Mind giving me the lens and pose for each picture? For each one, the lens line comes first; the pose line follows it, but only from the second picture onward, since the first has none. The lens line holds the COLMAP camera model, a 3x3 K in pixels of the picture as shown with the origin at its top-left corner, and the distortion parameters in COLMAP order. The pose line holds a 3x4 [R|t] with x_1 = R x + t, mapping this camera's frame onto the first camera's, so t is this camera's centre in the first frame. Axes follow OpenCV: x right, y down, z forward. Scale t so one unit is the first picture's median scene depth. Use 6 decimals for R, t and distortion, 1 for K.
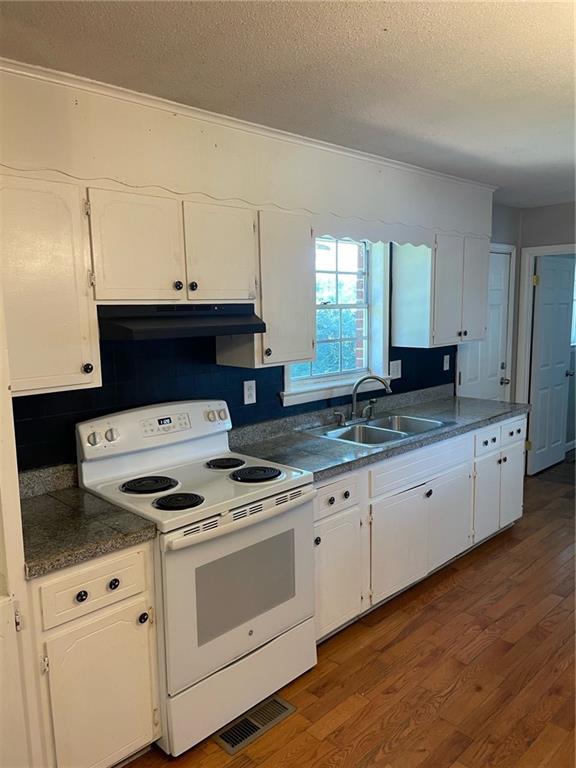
lens RADIAL K [[578.4, 0, 291.1], [0, 578.4, 379.7], [0, 0, 1]] dist [0.056758, -0.050755]
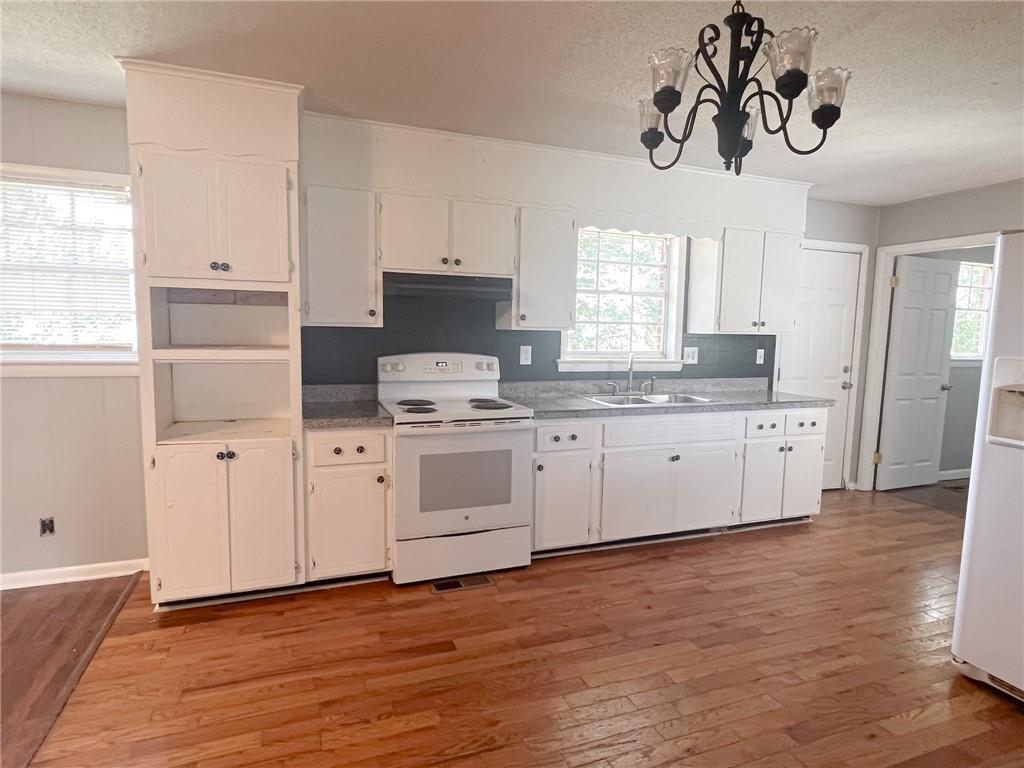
lens RADIAL K [[569.9, 0, 509.3], [0, 569.9, 383.5], [0, 0, 1]] dist [-0.016334, 0.009667]
pose [[0.909452, 0.074238, -0.409129, 0.425418], [-0.089026, 0.995881, -0.017190, 0.112997], [0.406168, 0.052057, 0.912315, -0.132100]]
